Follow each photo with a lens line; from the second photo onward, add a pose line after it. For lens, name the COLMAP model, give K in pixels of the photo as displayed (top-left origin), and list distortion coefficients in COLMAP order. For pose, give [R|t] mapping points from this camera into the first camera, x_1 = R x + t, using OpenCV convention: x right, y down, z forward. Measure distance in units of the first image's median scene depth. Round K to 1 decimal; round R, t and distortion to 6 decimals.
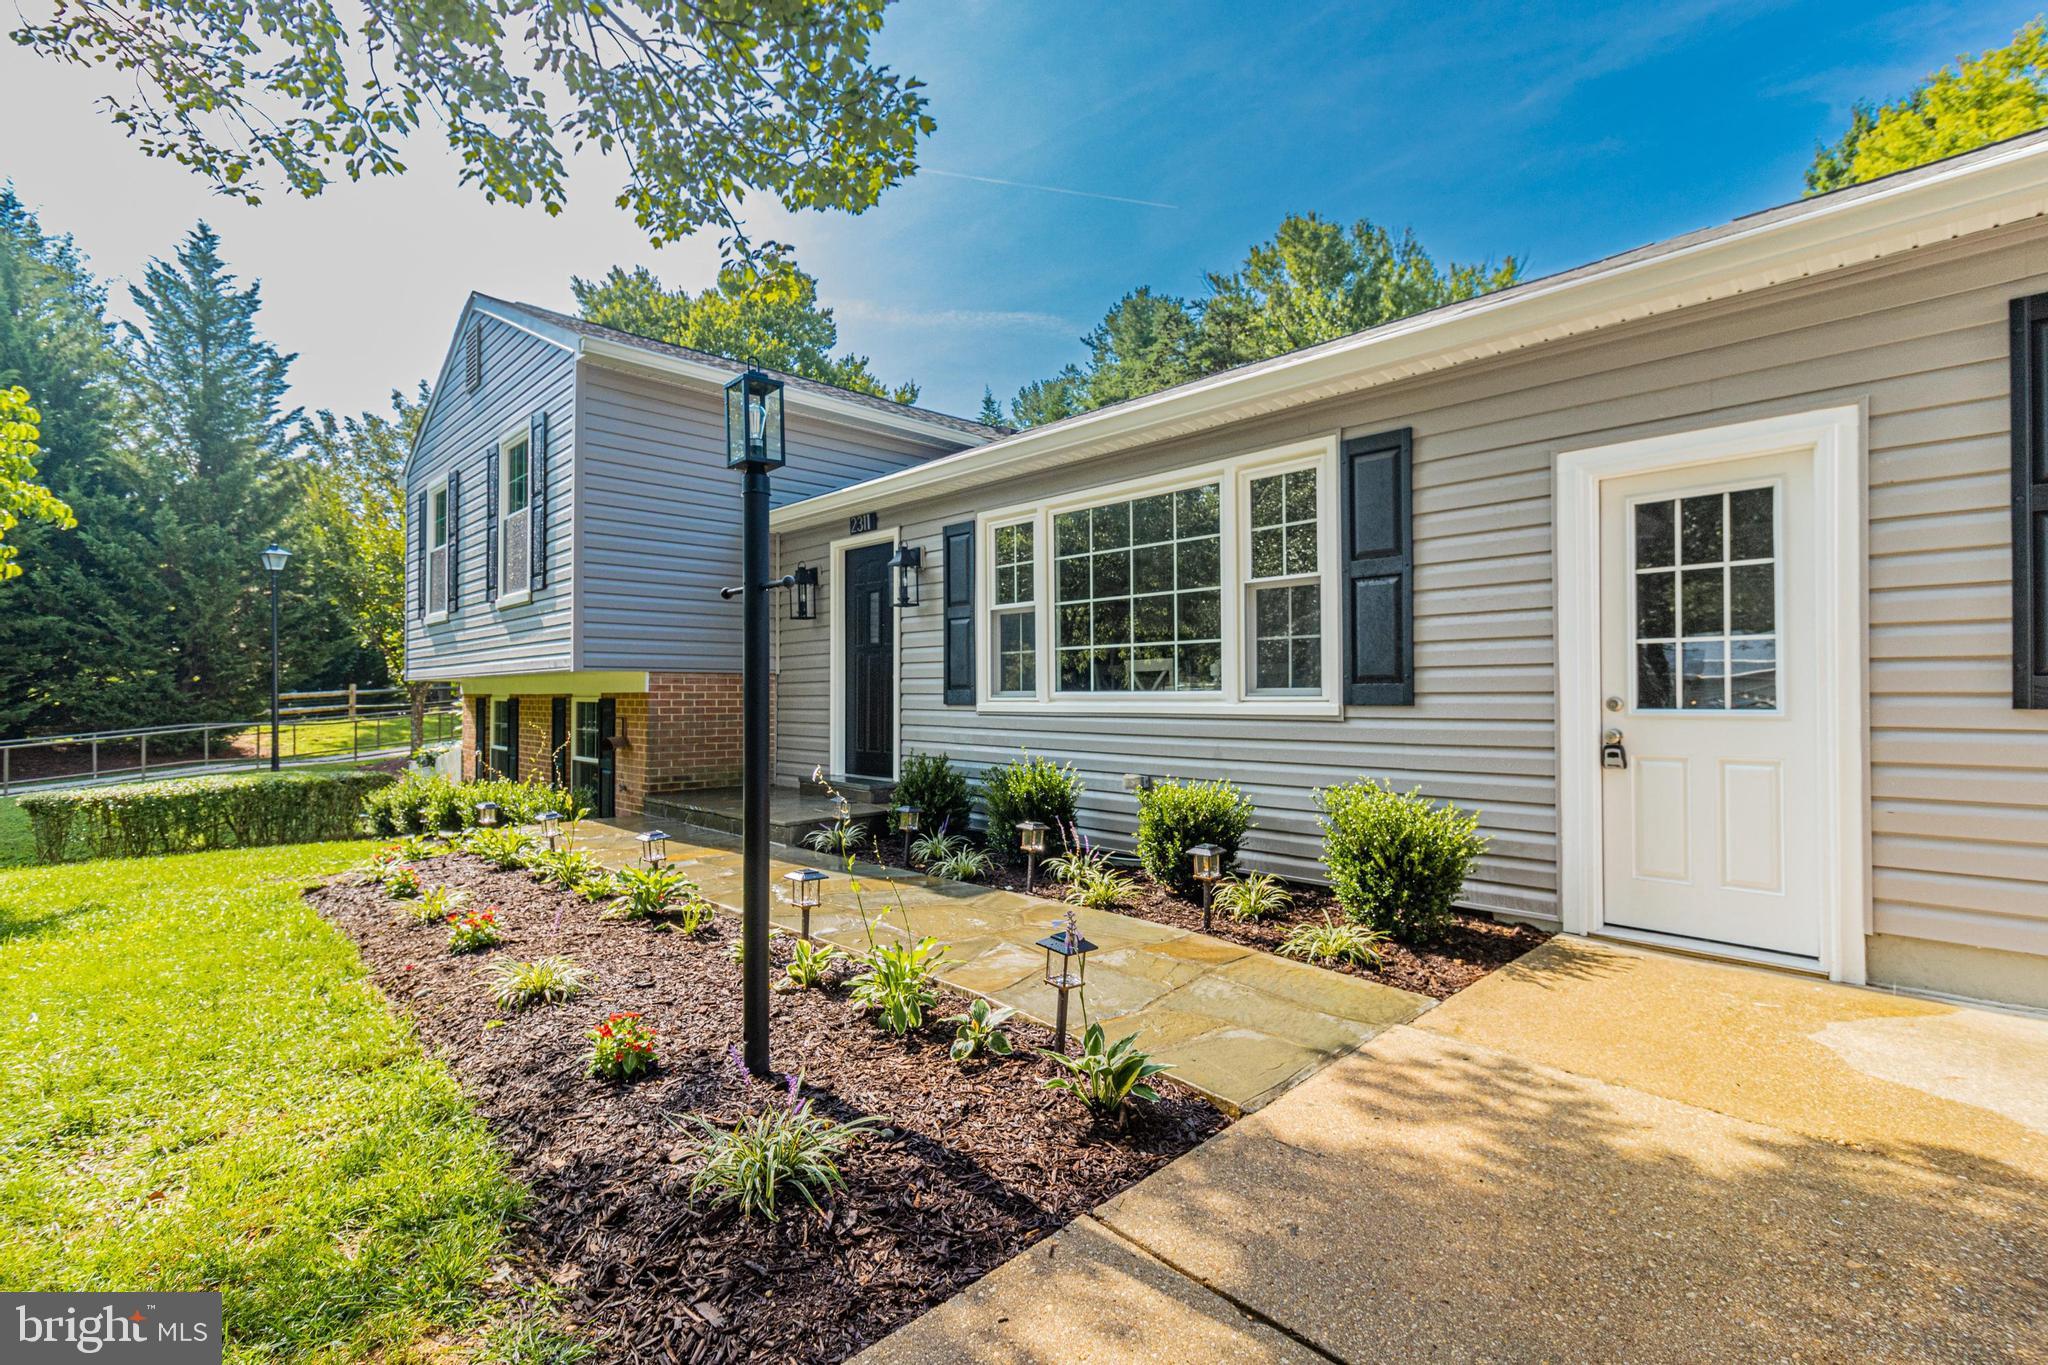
lens RADIAL K [[963.5, 0, 1040.2], [0, 963.5, 669.4], [0, 0, 1]] dist [0.000819, -0.000201]
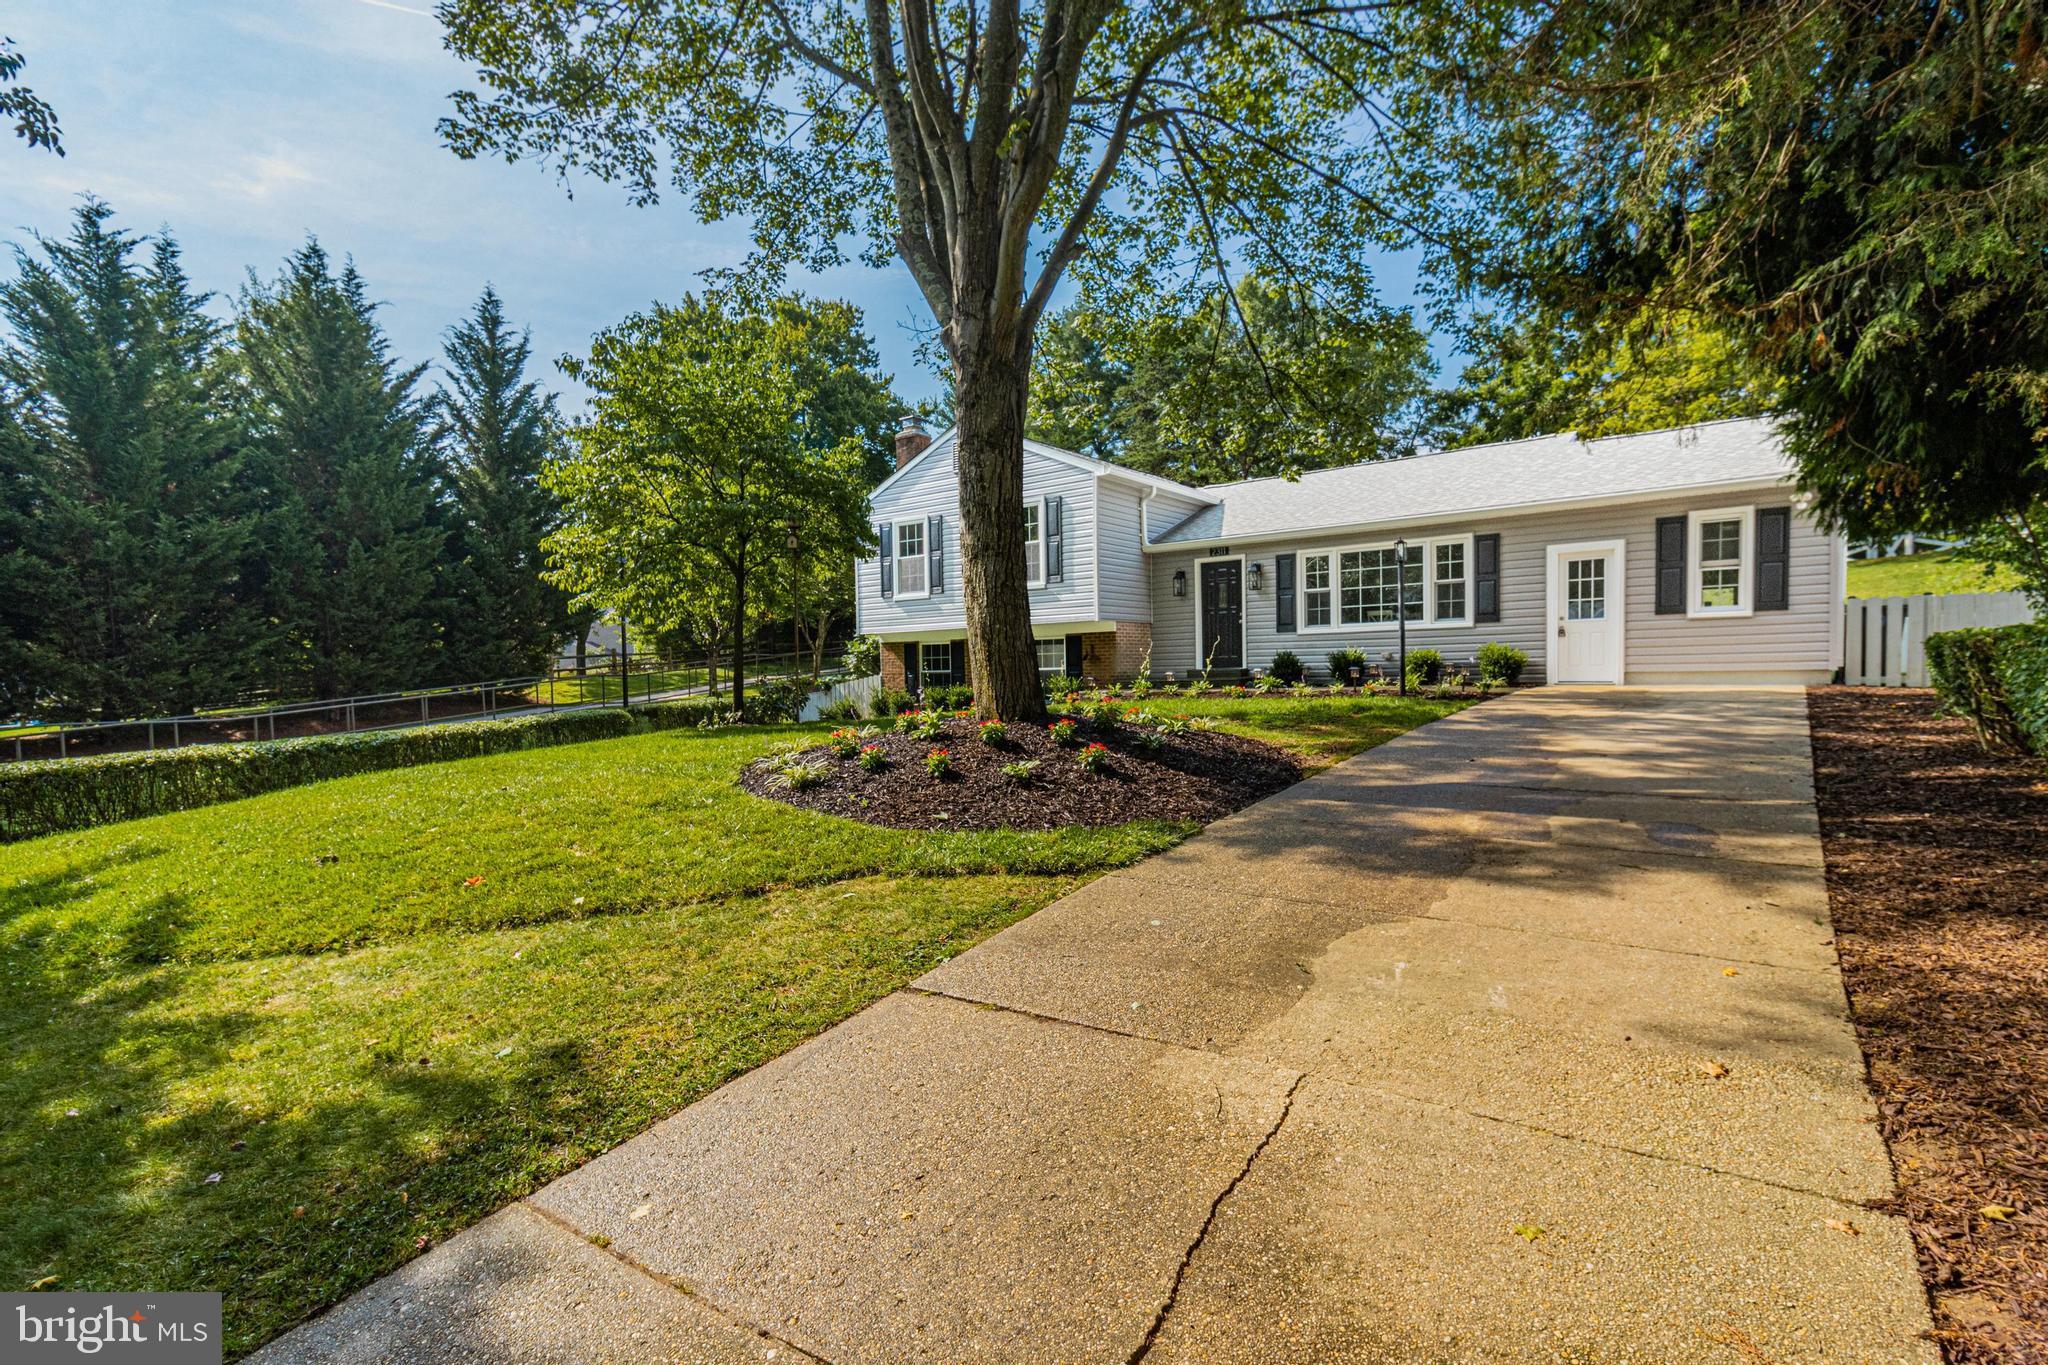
lens RADIAL K [[985.2, 0, 1047.7], [0, 985.2, 702.2], [0, 0, 1]] dist [-0.000920, 0.000080]
pose [[0.987615, -0.025478, 0.154815, -1.203061], [0.016559, 0.998142, 0.058630, 0.066175], [-0.156022, -0.055340, 0.986202, -1.498153]]
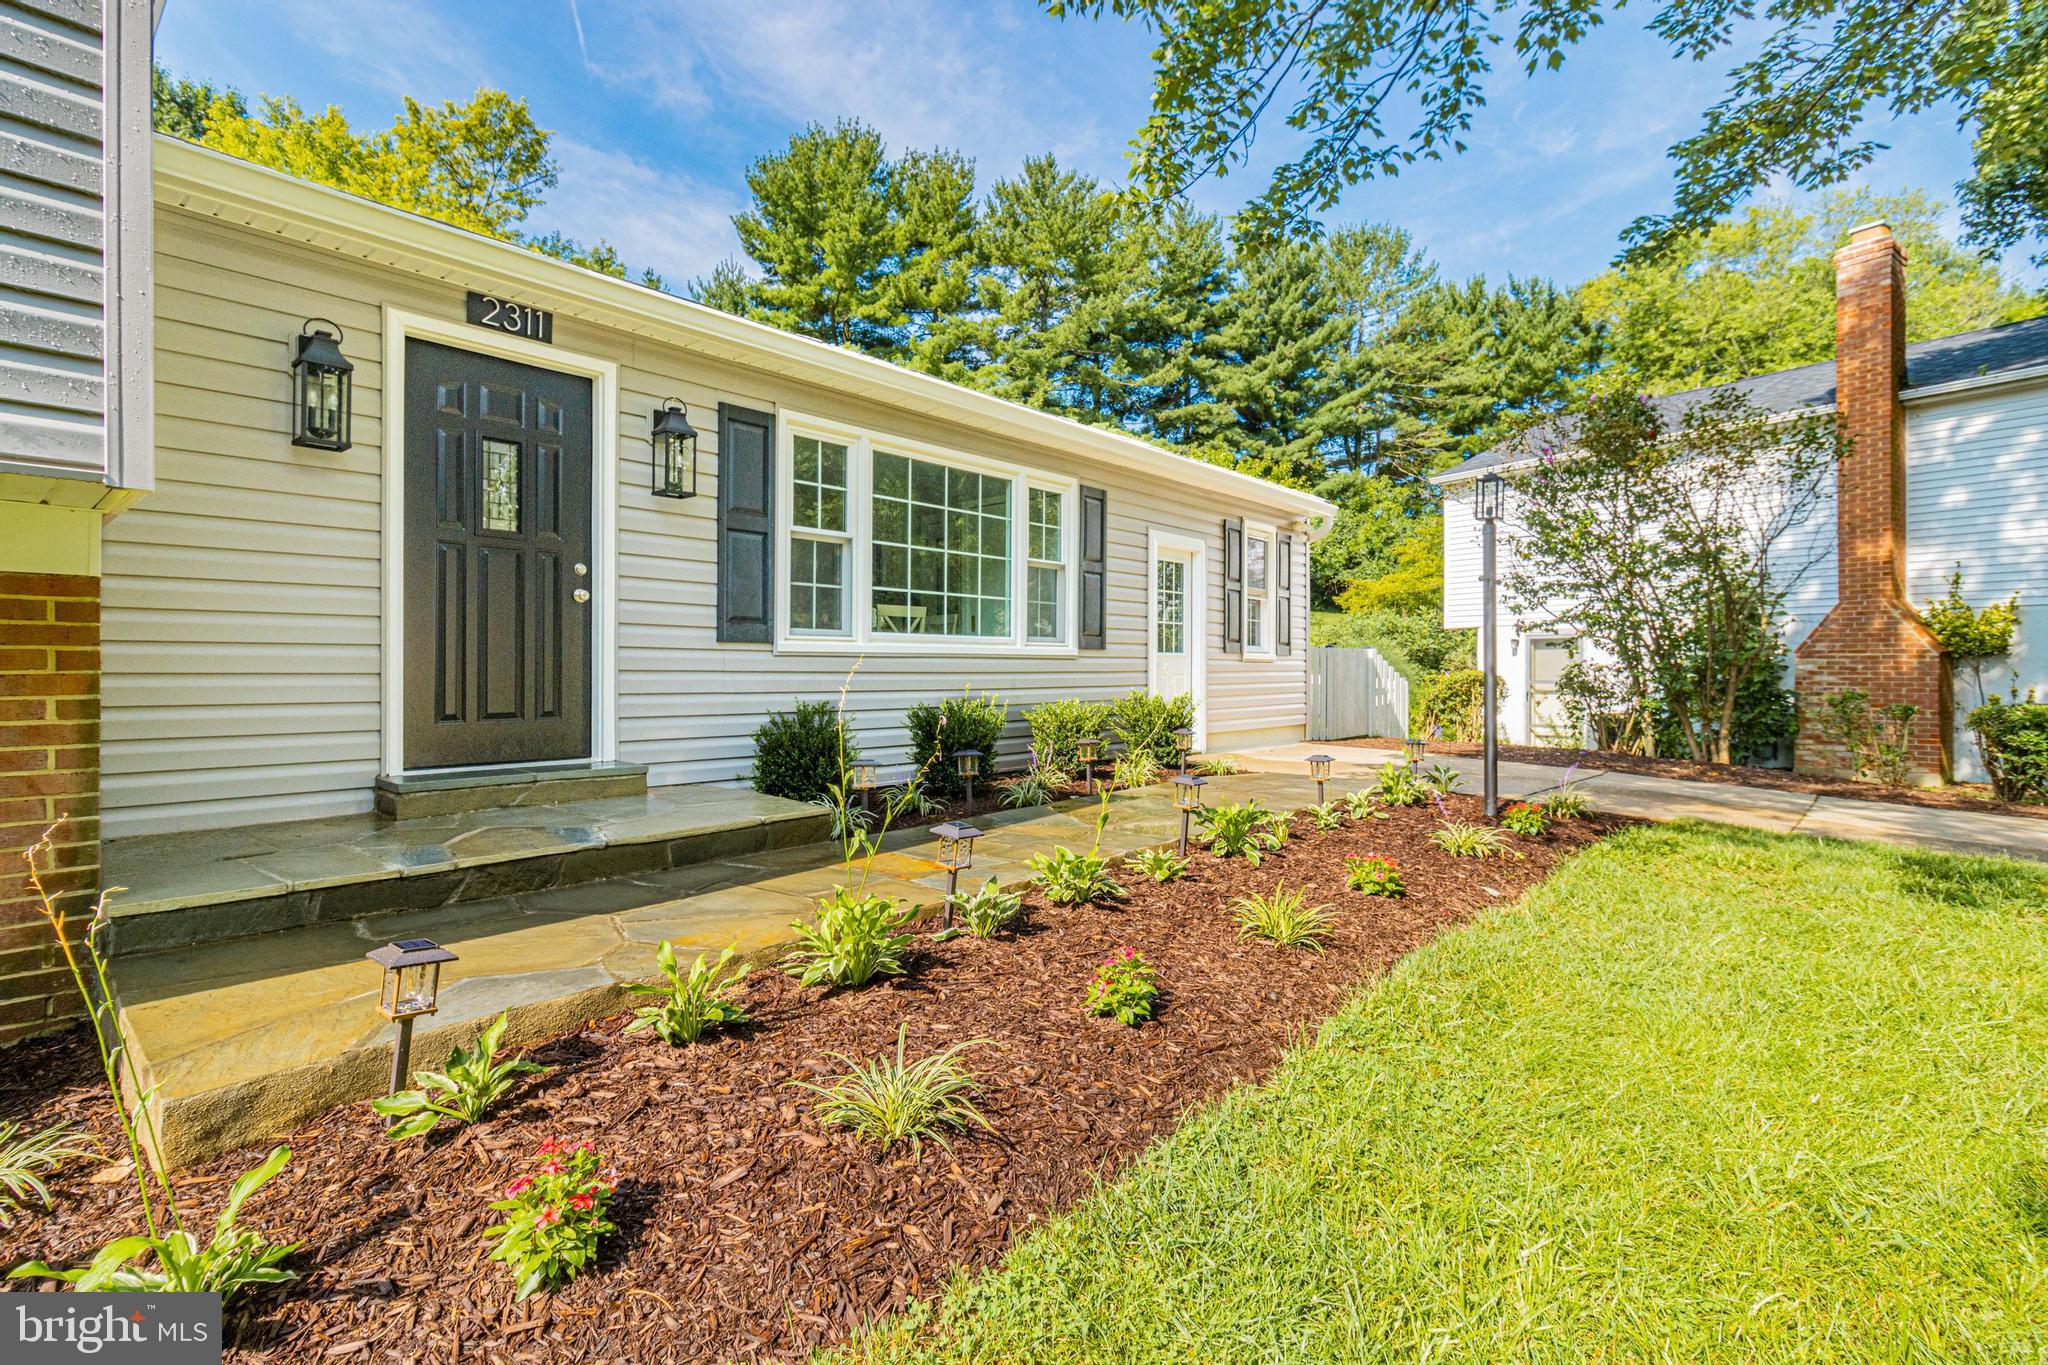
lens RADIAL K [[963.5, 0, 1040.2], [0, 963.5, 669.4], [0, 0, 1]] dist [0.000819, -0.000201]
pose [[-0.102982, -0.002157, 0.994681, -1.020832], [-0.031147, 0.999514, -0.001058, 0.059876], [-0.994196, -0.031090, -0.102999, 0.978317]]
